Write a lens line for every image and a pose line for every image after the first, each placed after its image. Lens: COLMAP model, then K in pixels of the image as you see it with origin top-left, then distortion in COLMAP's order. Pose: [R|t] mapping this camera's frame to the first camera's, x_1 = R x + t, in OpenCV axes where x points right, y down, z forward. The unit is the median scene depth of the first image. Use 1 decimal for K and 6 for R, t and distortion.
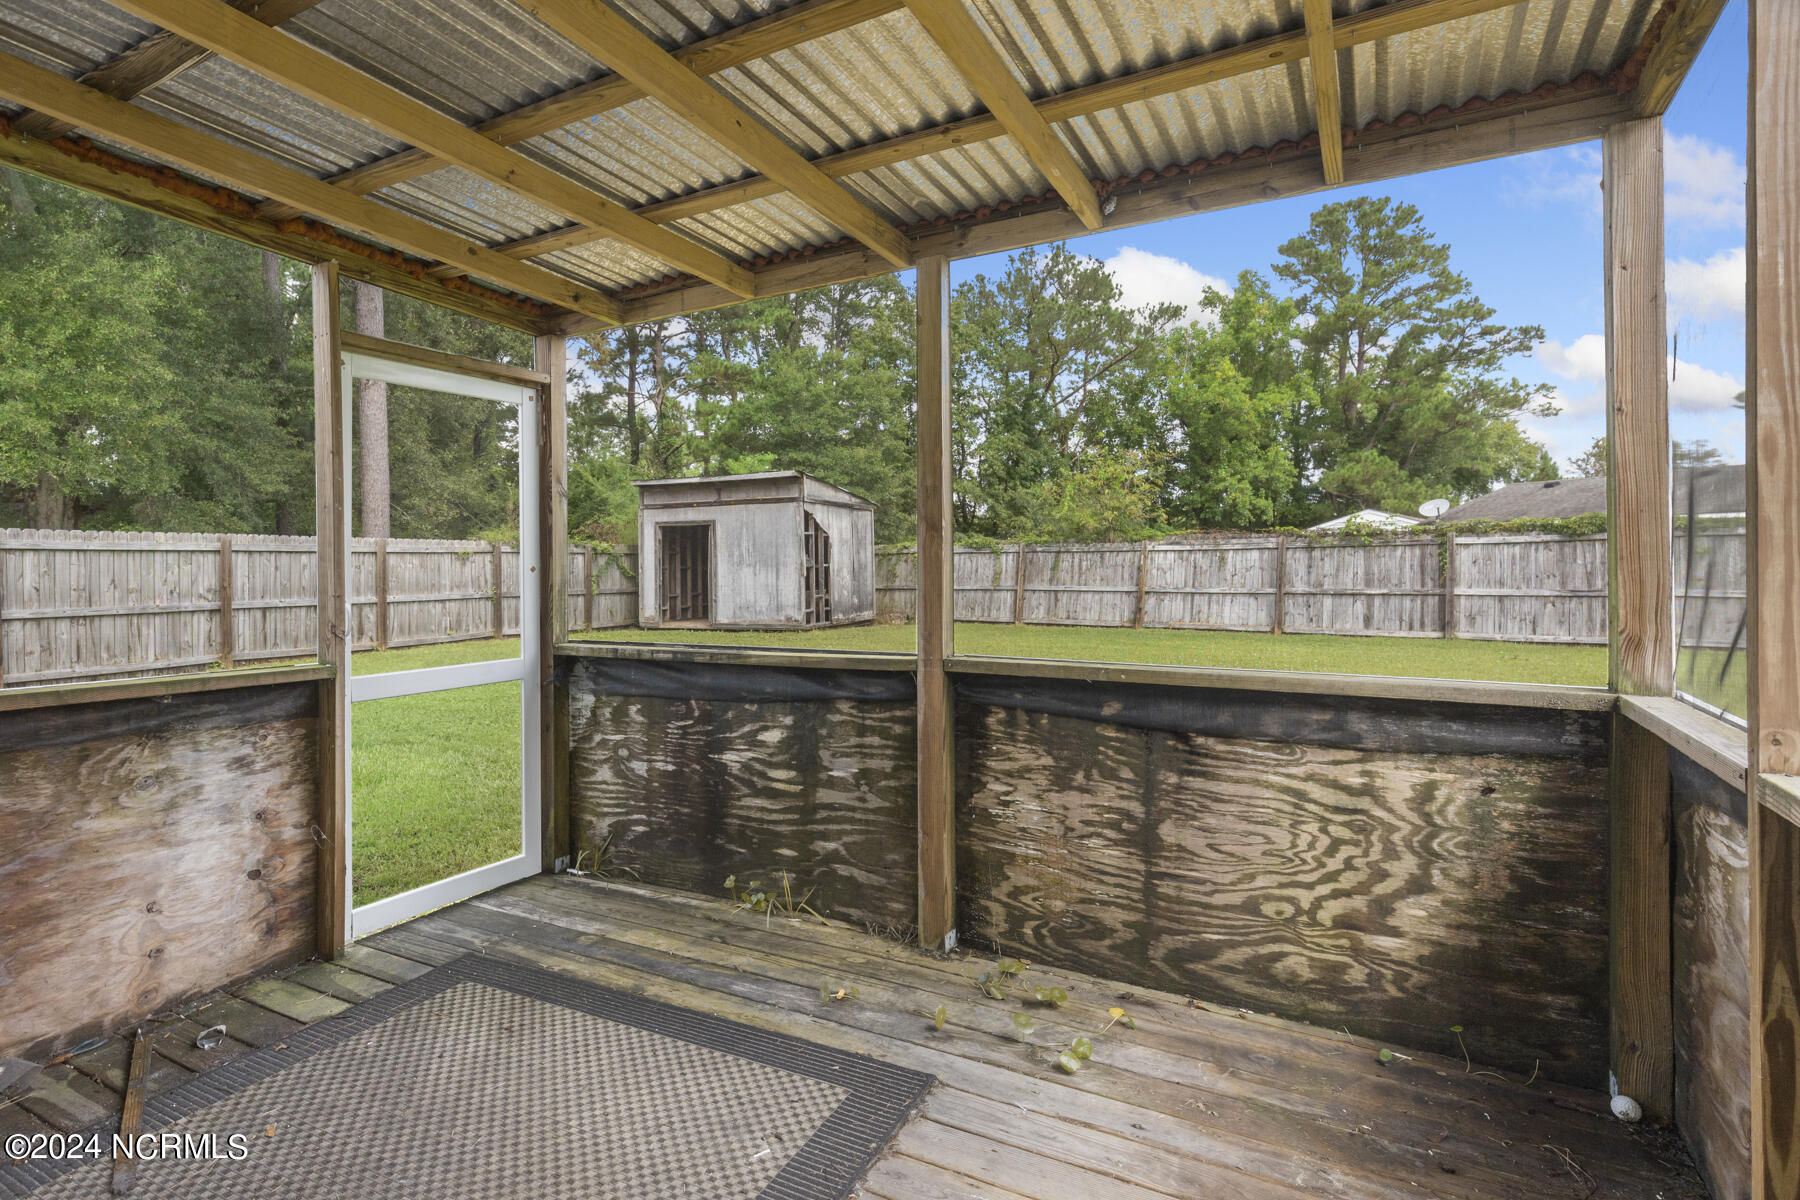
lens RADIAL K [[827.7, 0, 891.0], [0, 827.7, 566.7], [0, 0, 1]] dist [0.001100, -0.000142]
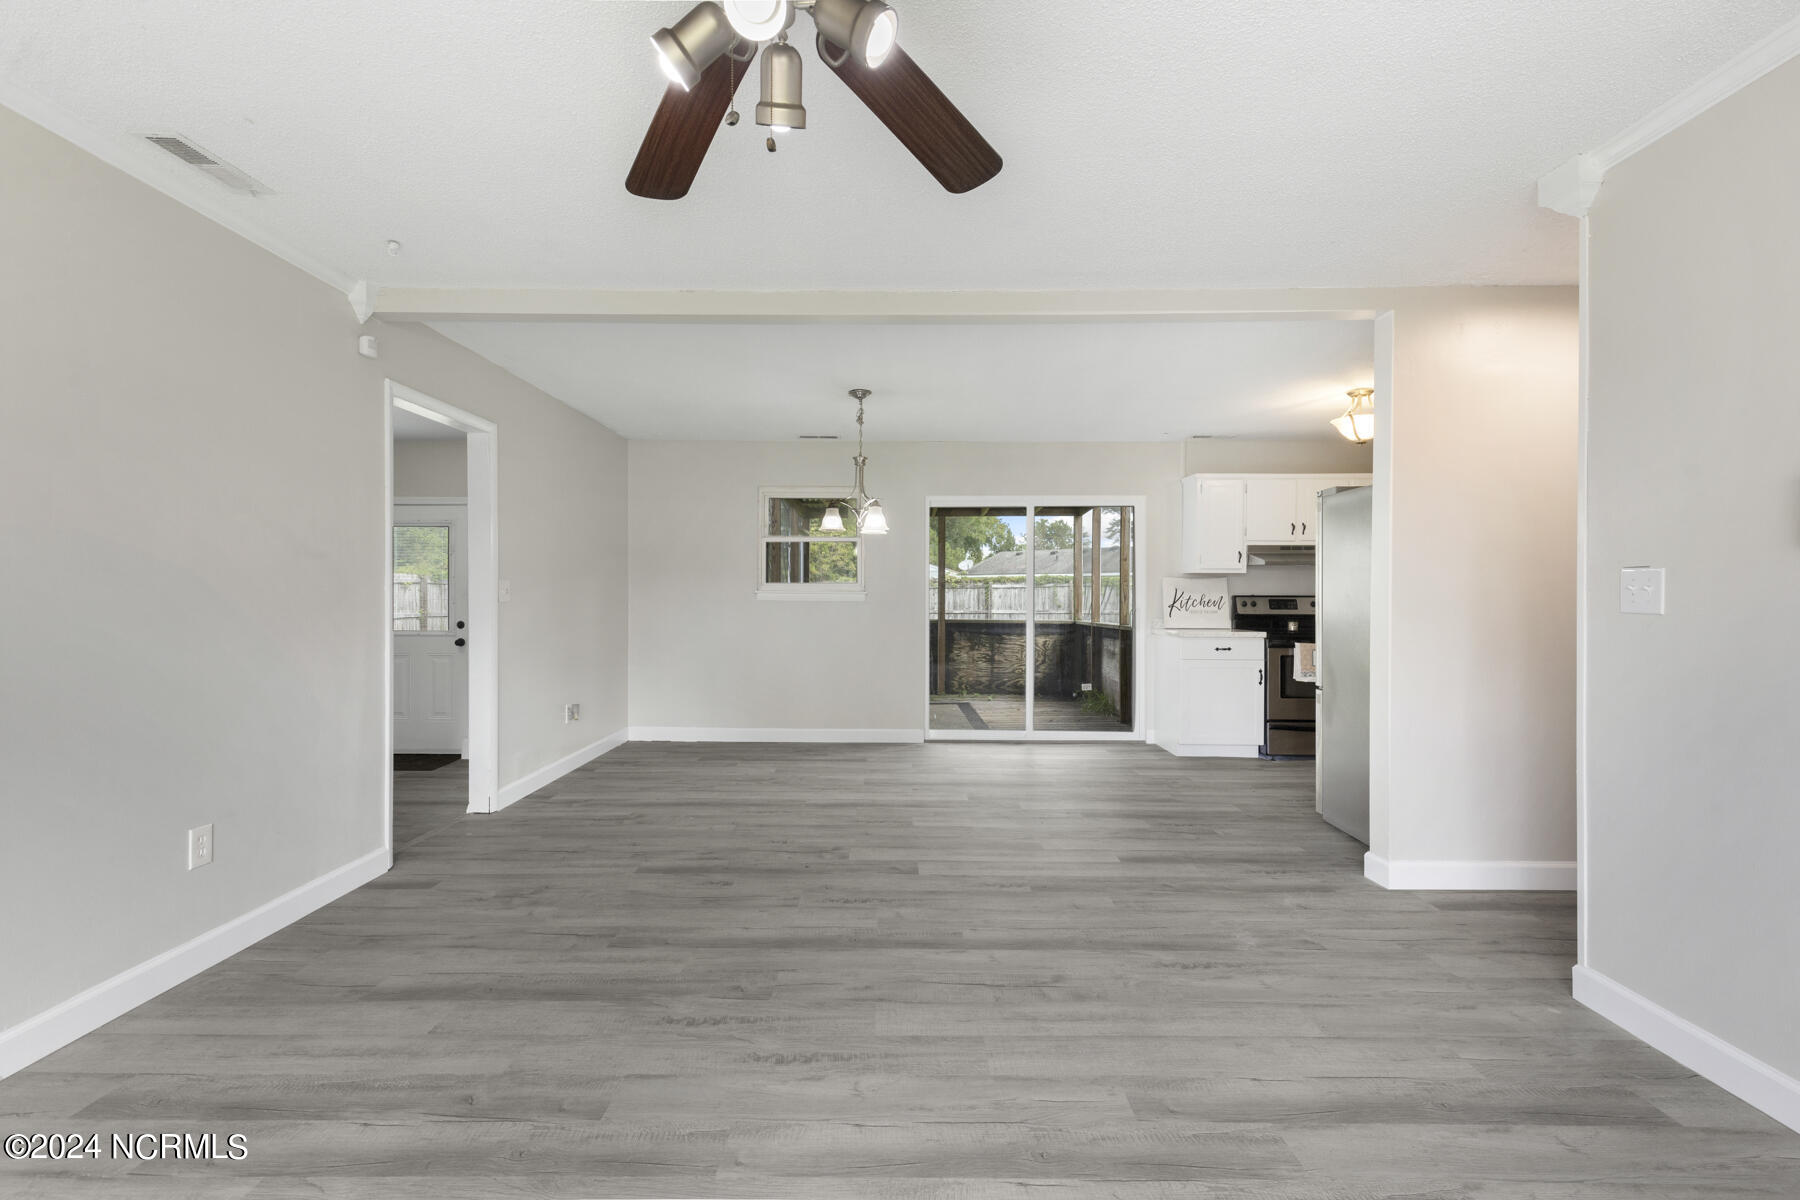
lens RADIAL K [[827.7, 0, 892.7], [0, 827.7, 601.5], [0, 0, 1]] dist [0.001100, -0.000142]
pose [[0.850530, 0.006394, 0.525887, -0.574888], [-0.007806, 0.999969, 0.000466, 0.006417], [-0.525868, -0.004502, 0.850554, -0.573987]]
